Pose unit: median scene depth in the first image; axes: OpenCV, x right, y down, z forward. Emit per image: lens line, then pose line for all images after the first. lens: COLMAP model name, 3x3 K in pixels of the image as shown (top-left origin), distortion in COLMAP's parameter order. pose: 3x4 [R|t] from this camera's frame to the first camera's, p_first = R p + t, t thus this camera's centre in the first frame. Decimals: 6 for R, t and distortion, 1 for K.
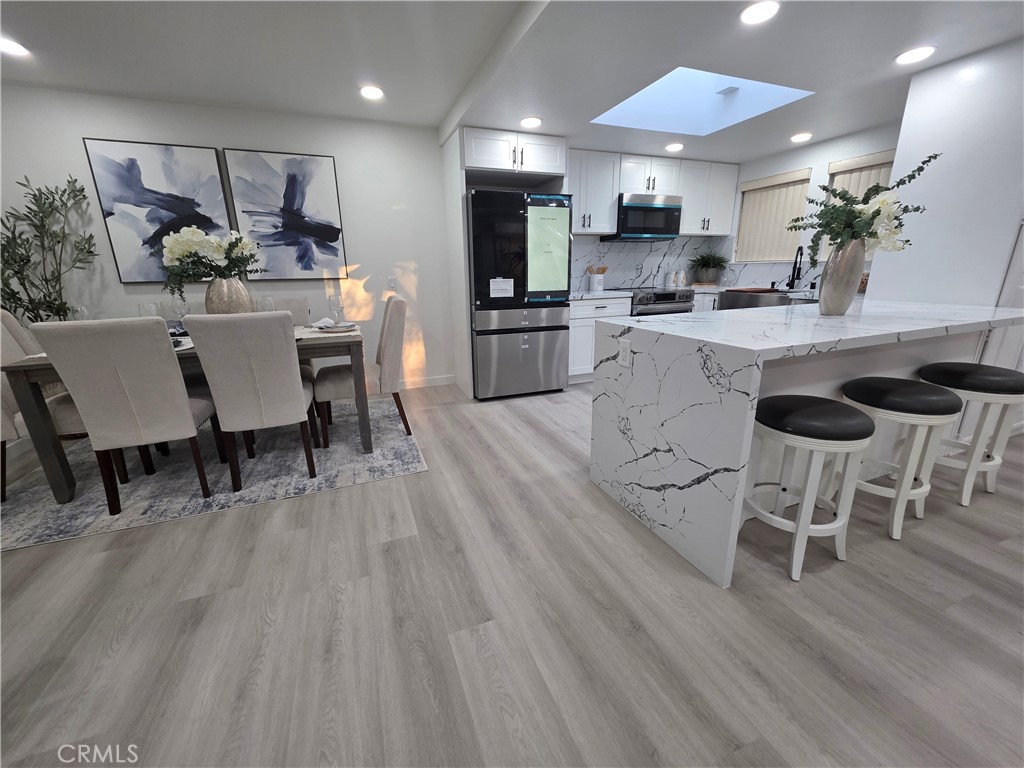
lens RADIAL K [[410.1, 0, 508.1], [0, 410.1, 386.0], [0, 0, 1]] dist [0.000817, -0.000760]
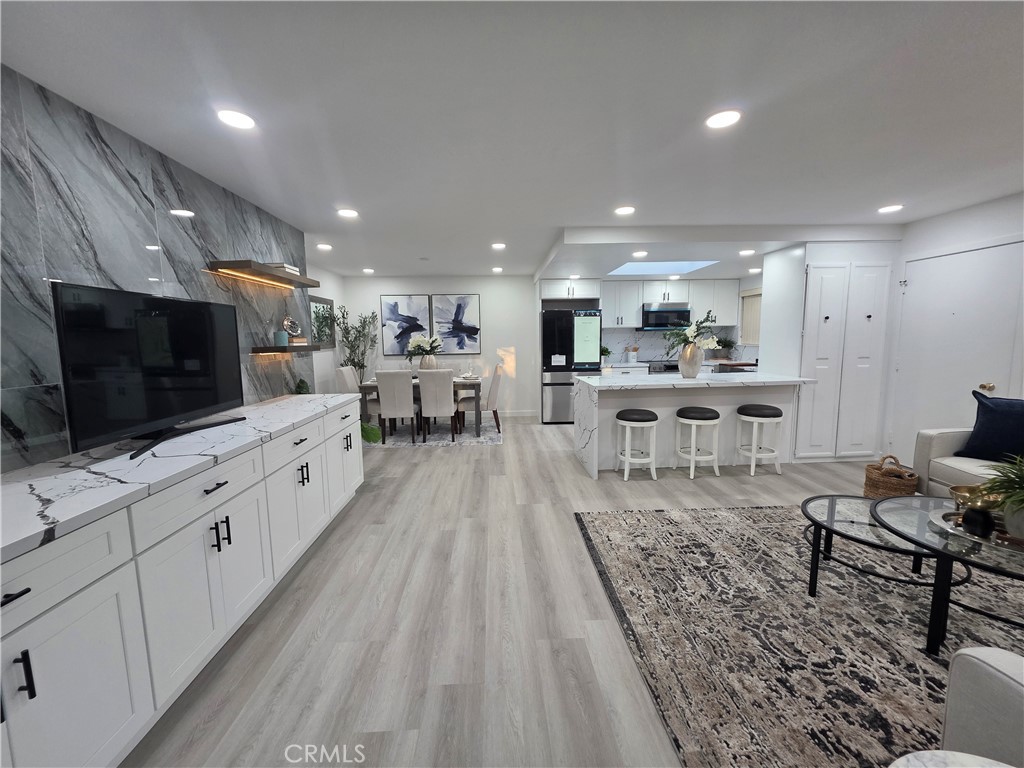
lens RADIAL K [[409.0, 0, 509.1], [0, 409.0, 385.9], [0, 0, 1]] dist [0.000853, -0.000826]
pose [[0.945293, 0.039354, -0.323840, 0.392252], [-0.088715, 0.986296, -0.139103, 0.151117], [0.313927, 0.160223, 0.935830, -0.782467]]
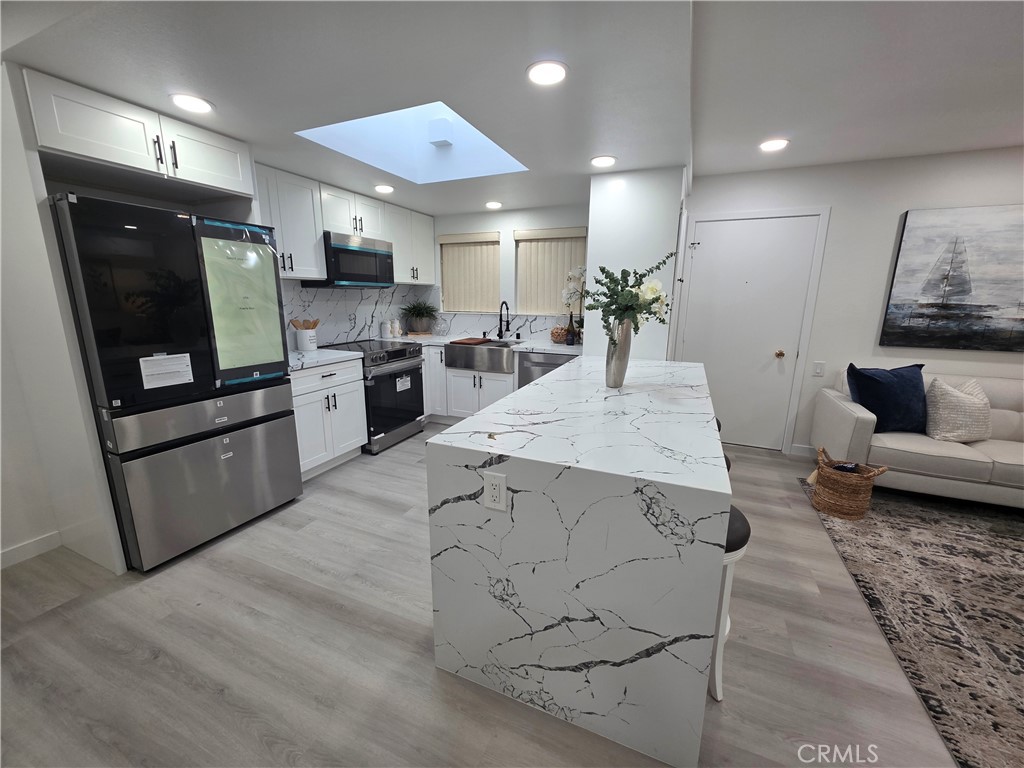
lens RADIAL K [[409.0, 0, 509.1], [0, 409.0, 385.9], [0, 0, 1]] dist [0.000853, -0.000826]
pose [[0.705032, -0.130446, 0.697075, -0.086331], [0.175539, 0.984450, 0.006680, -0.147893], [-0.687107, 0.117654, 0.716967, 0.281399]]
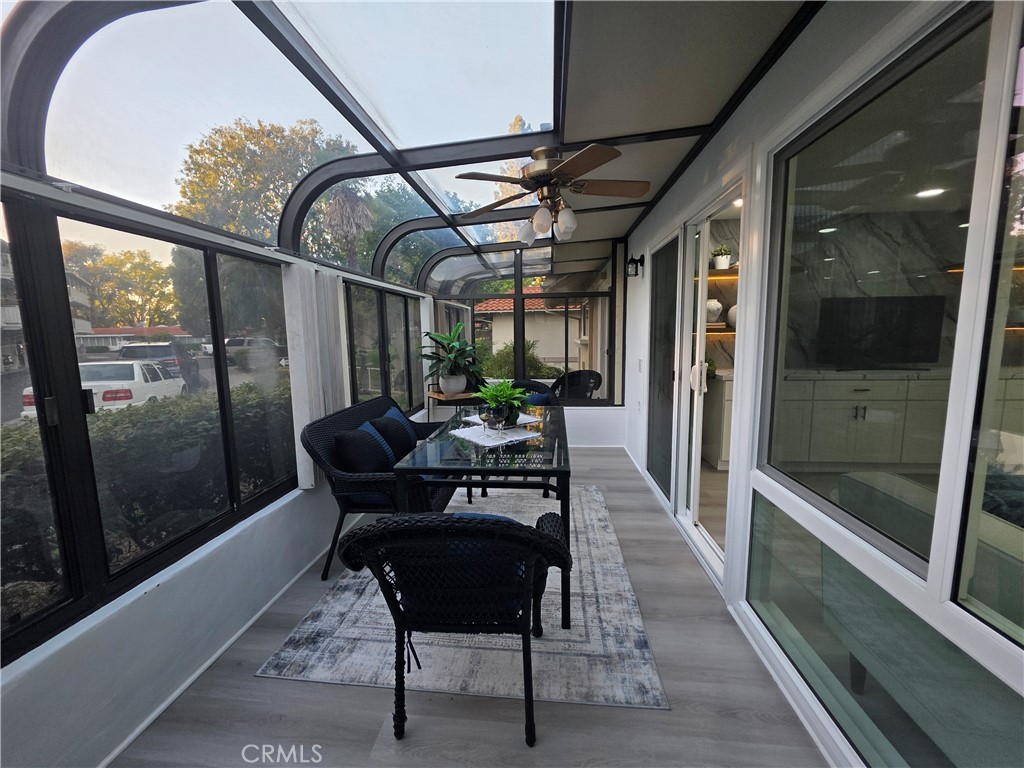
lens RADIAL K [[410.1, 0, 508.1], [0, 410.1, 386.0], [0, 0, 1]] dist [0.000817, -0.000760]
pose [[-0.453701, 0.137388, -0.880500, 1.269970], [-0.220131, 0.940148, 0.260124, 0.152268], [0.863538, 0.311844, -0.396302, -0.776317]]
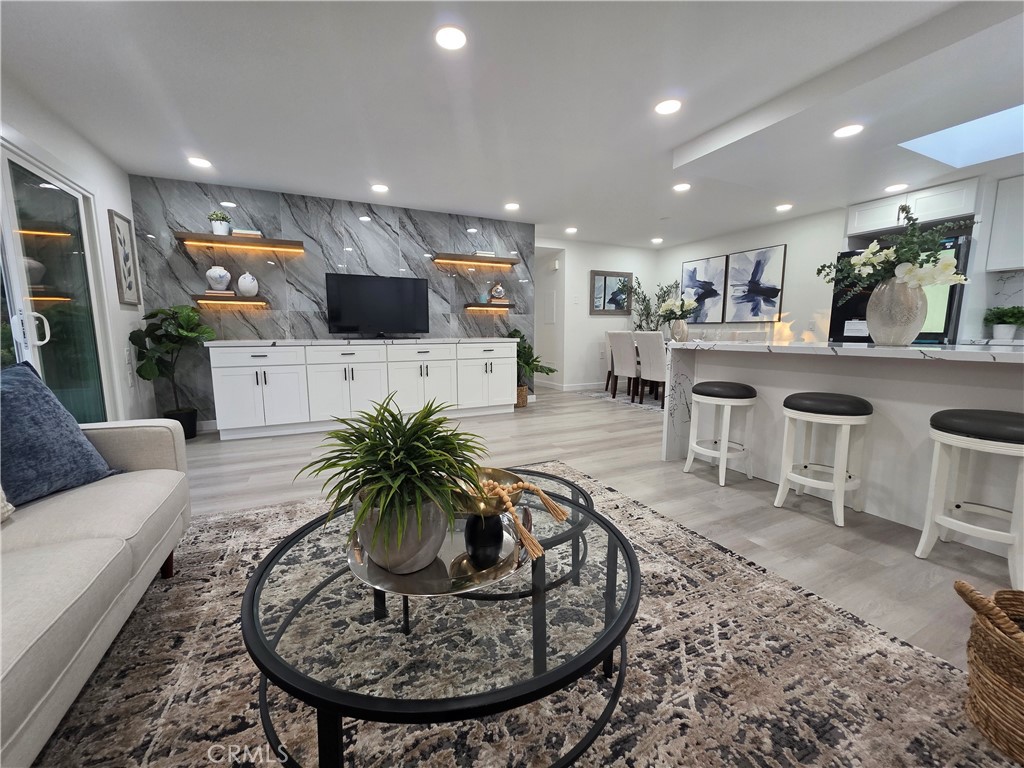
lens RADIAL K [[410.1, 0, 508.1], [0, 410.1, 386.0], [0, 0, 1]] dist [0.000817, -0.000760]
pose [[0.073264, 0.150012, -0.985966, 1.160807], [-0.272486, 0.954018, 0.124903, 0.043281], [0.959366, 0.259511, 0.110772, -0.034509]]
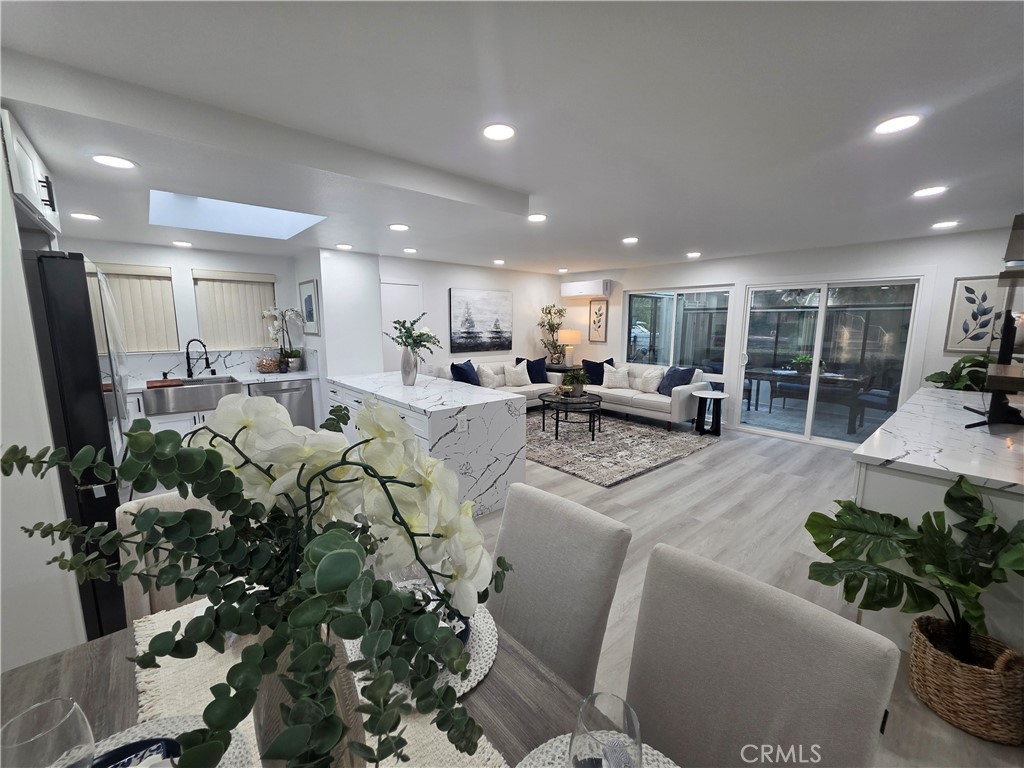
lens RADIAL K [[409.0, 0, 509.1], [0, 409.0, 385.9], [0, 0, 1]] dist [0.000853, -0.000826]
pose [[-0.336826, -0.131442, 0.932347, -0.713722], [0.260246, 0.938637, 0.226347, -0.306599], [-0.904887, 0.318879, -0.281950, 0.723615]]
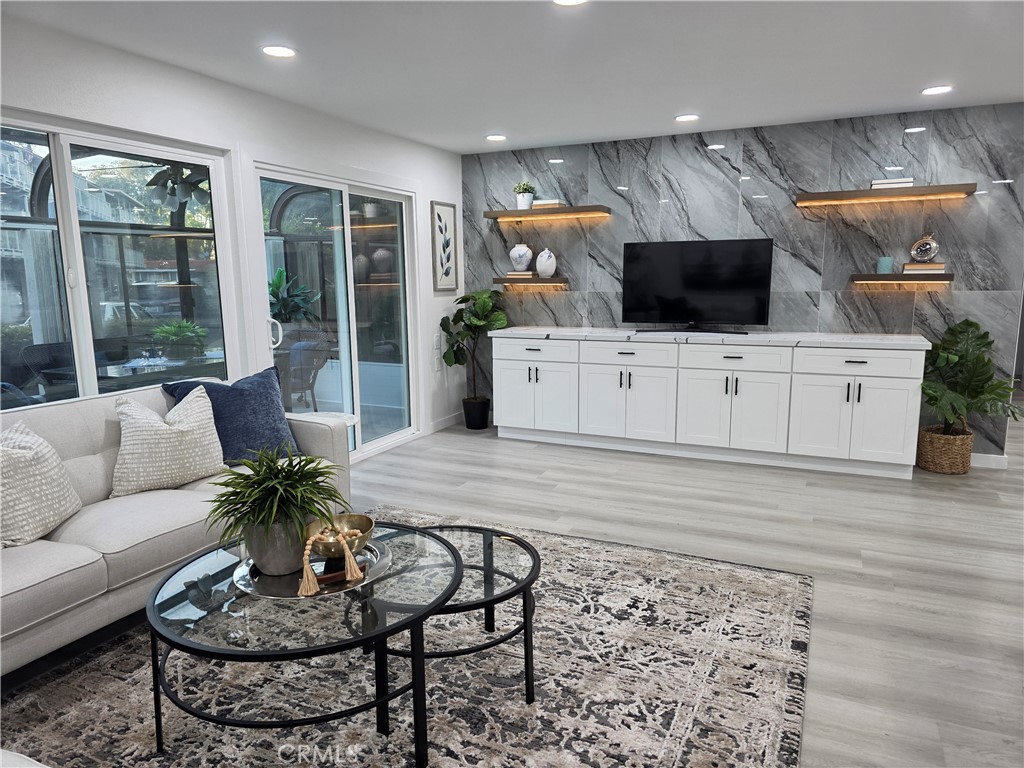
lens RADIAL K [[684.2, 0, 512.7], [0, 684.2, 392.0], [0, 0, 1]] dist [0.074863, -0.068440]
pose [[-0.719797, 0.138007, -0.680328, 1.147169], [-0.171386, 0.914371, 0.366813, -0.212013], [0.672695, 0.380630, -0.634509, 0.466306]]
